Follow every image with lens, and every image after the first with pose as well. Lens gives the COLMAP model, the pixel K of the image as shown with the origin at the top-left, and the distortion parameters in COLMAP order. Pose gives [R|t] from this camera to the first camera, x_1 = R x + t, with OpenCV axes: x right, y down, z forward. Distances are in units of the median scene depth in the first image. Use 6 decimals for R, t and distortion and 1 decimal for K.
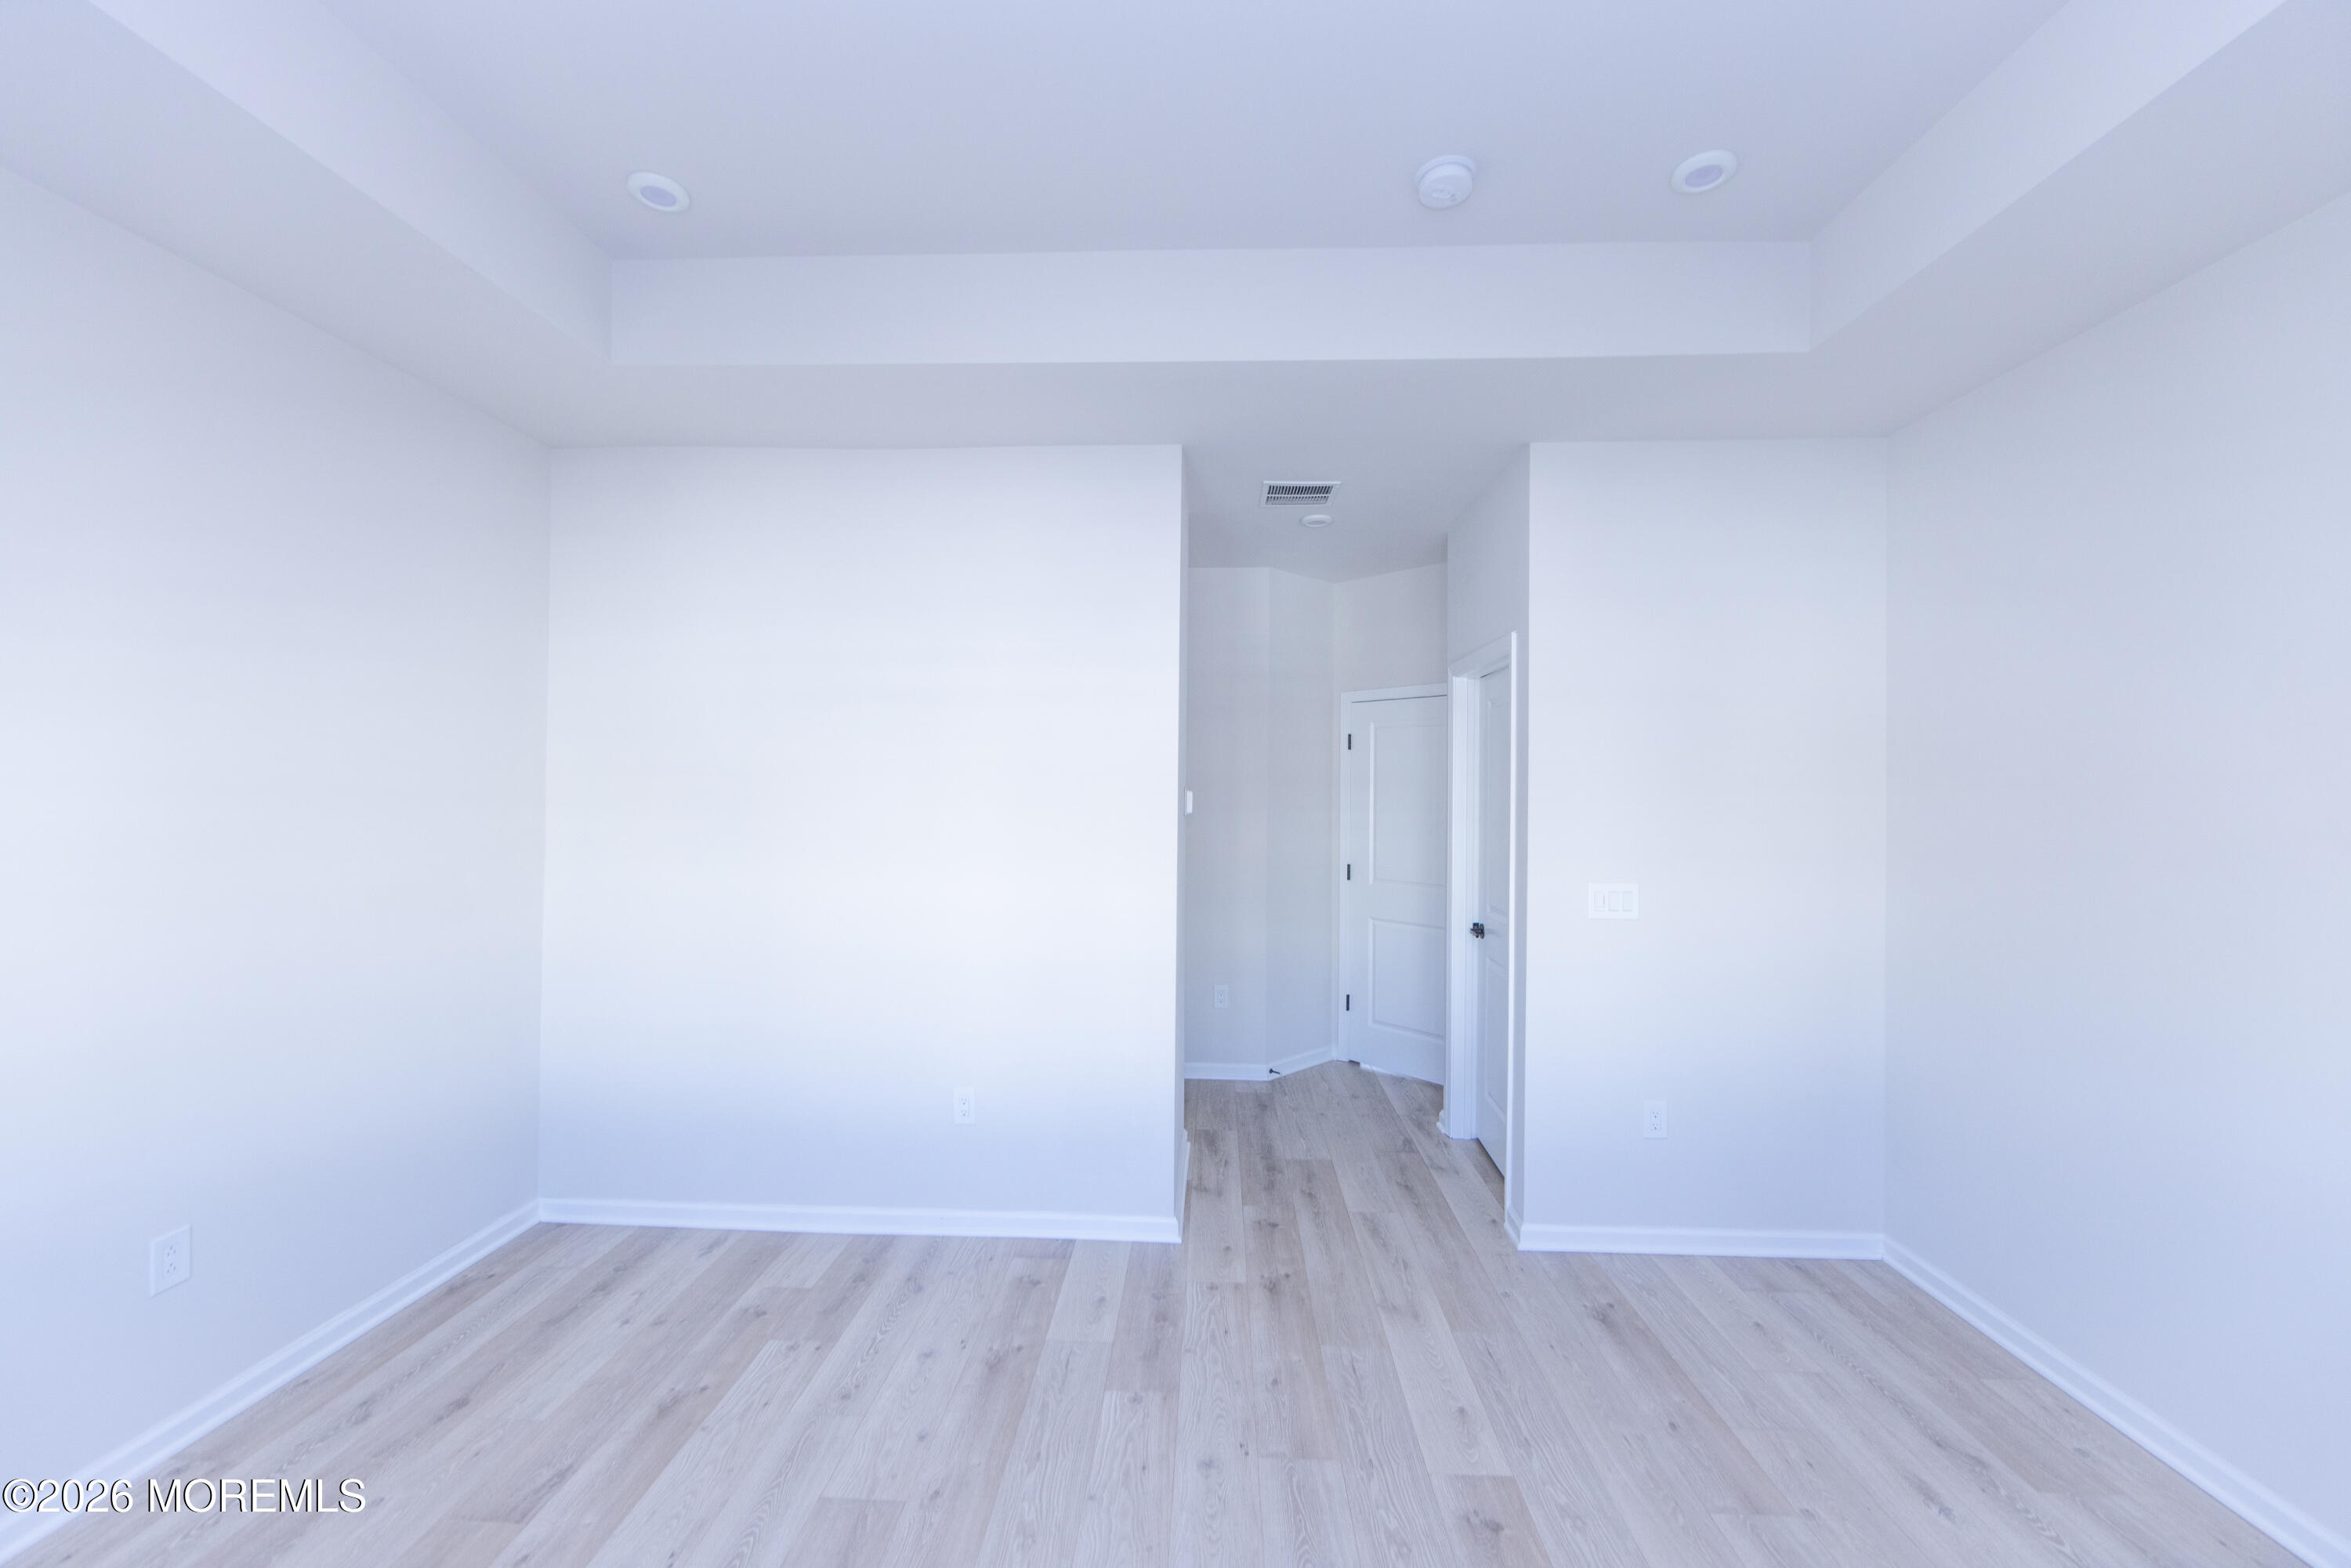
lens RADIAL K [[915.3, 0, 1172.7], [0, 915.3, 786.6], [0, 0, 1]] dist [-0.001978, -0.000758]
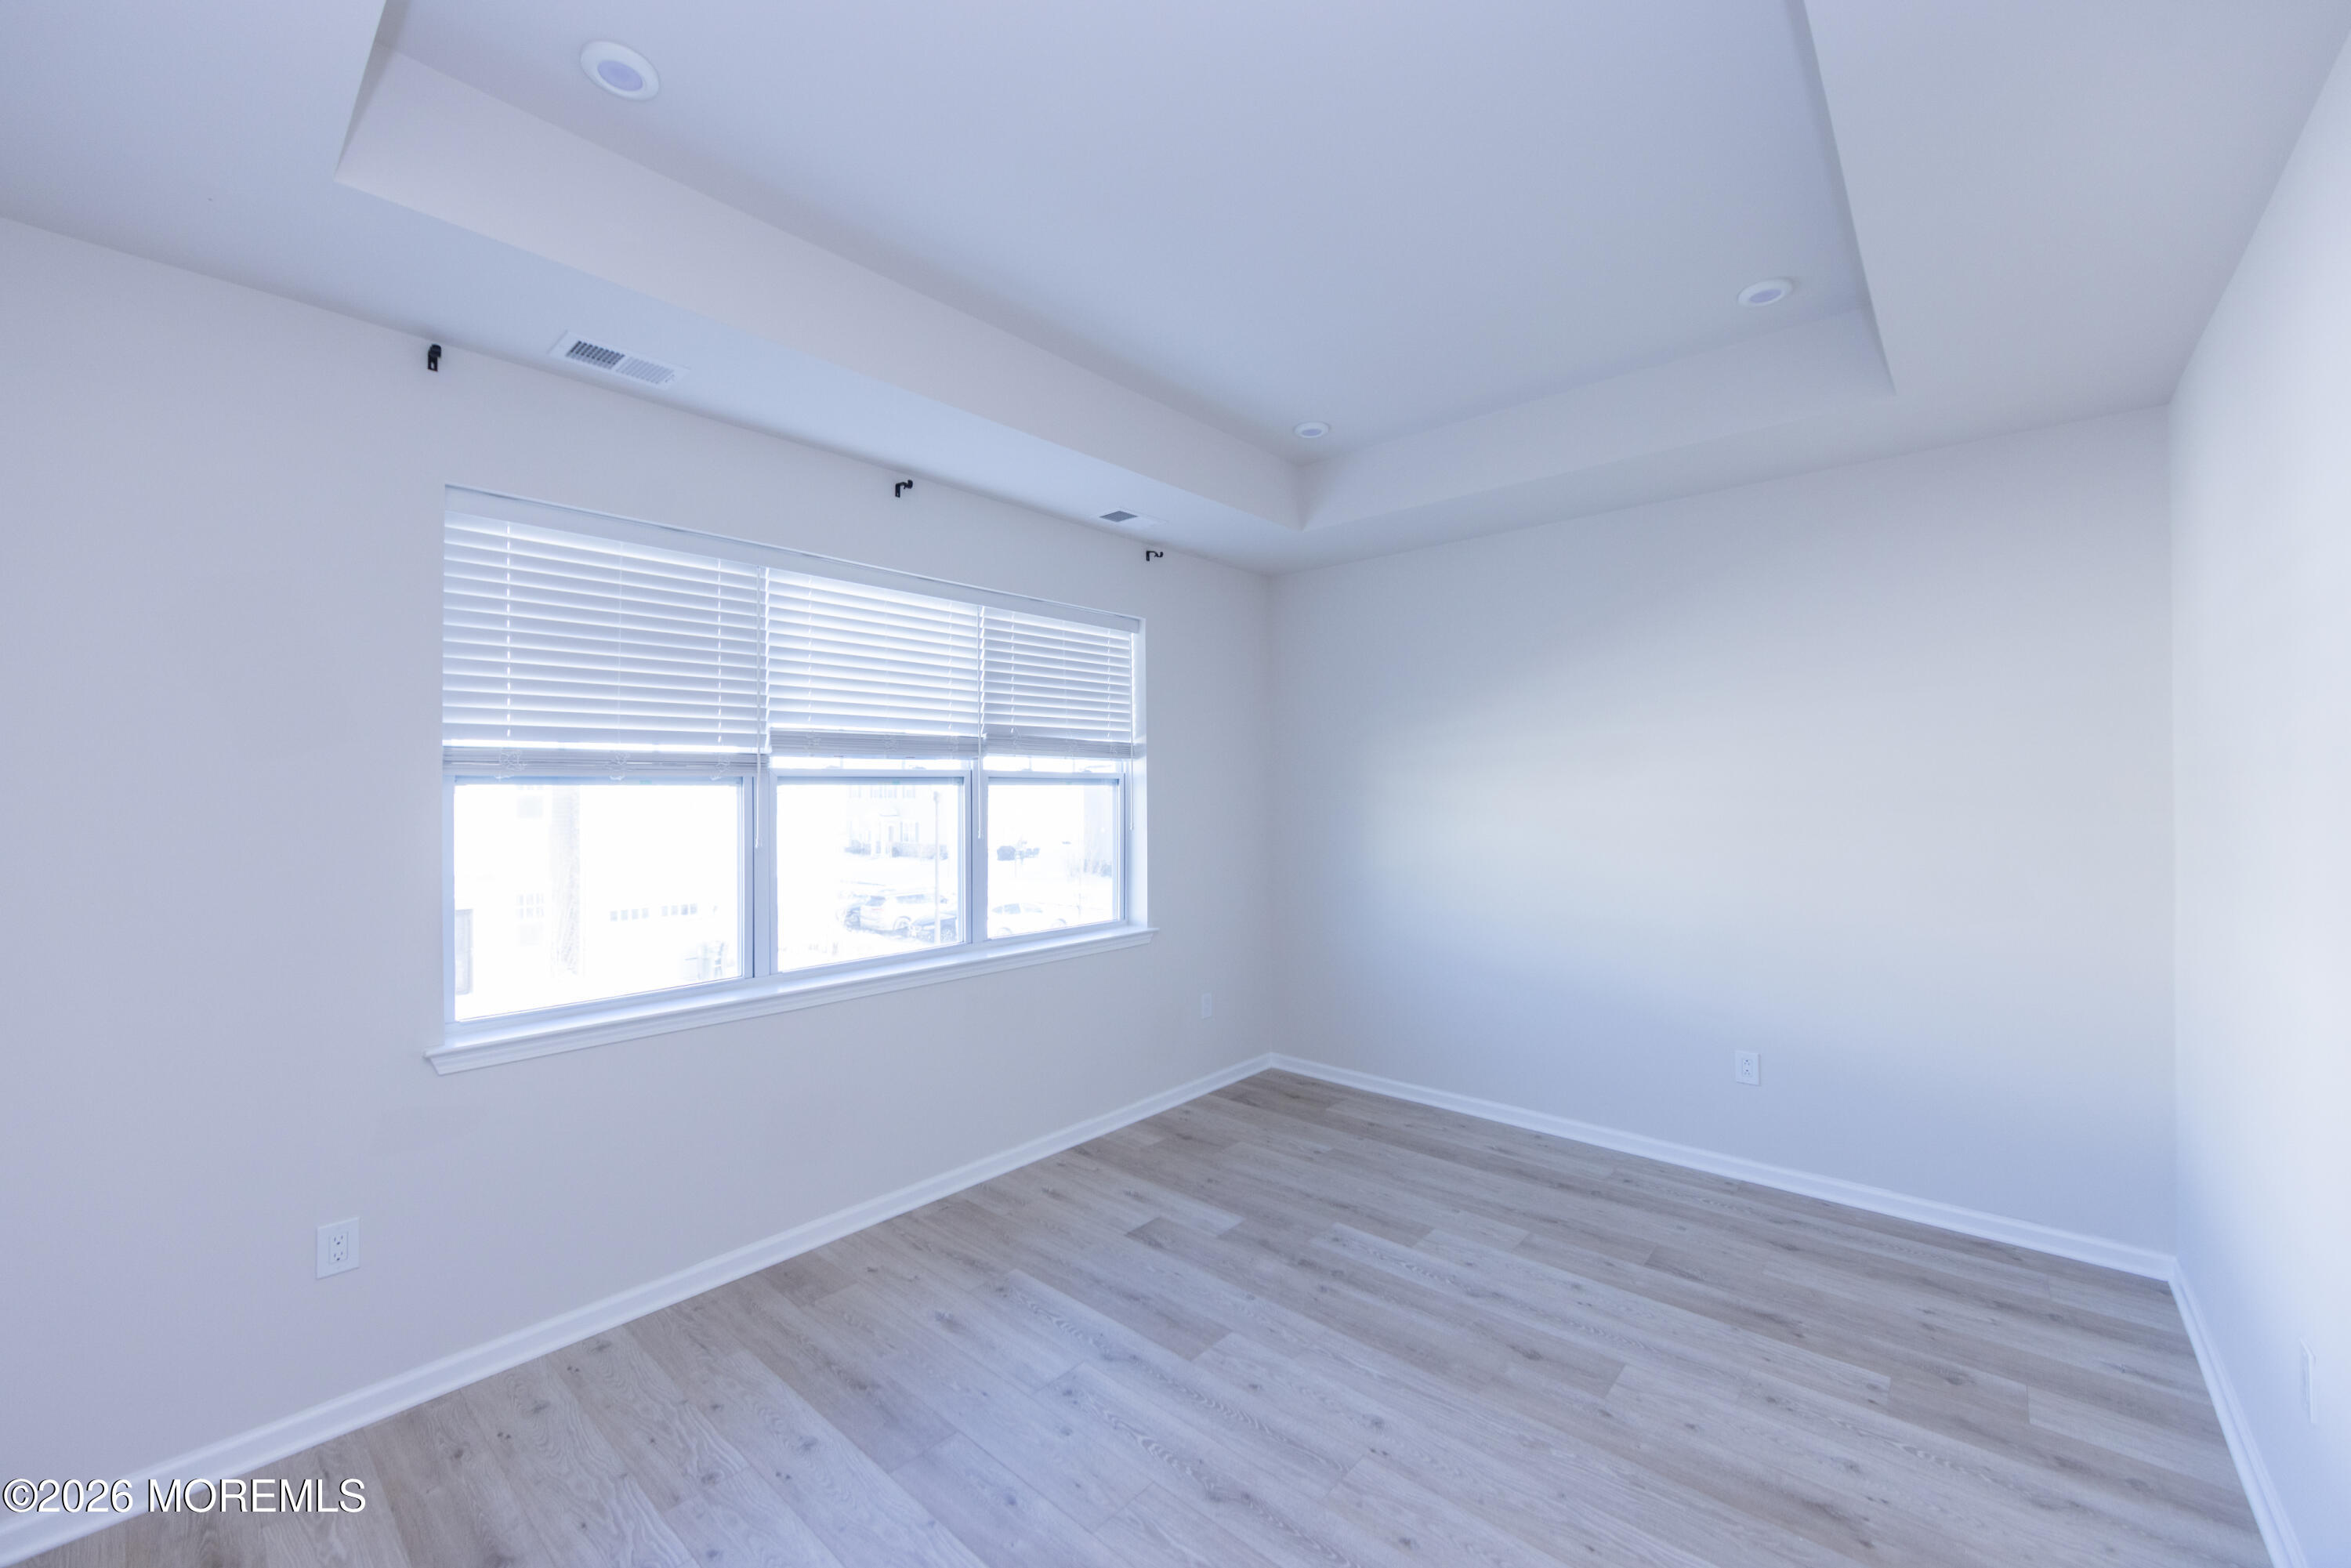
lens RADIAL K [[915.3, 0, 1177.7], [0, 915.3, 784.5], [0, 0, 1]] dist [-0.001978, -0.000758]
pose [[-0.626636, -0.011817, -0.779223, 0.791576], [0.003175, 0.999838, -0.017715, 0.010887], [0.779306, -0.013575, -0.626497, 1.072045]]
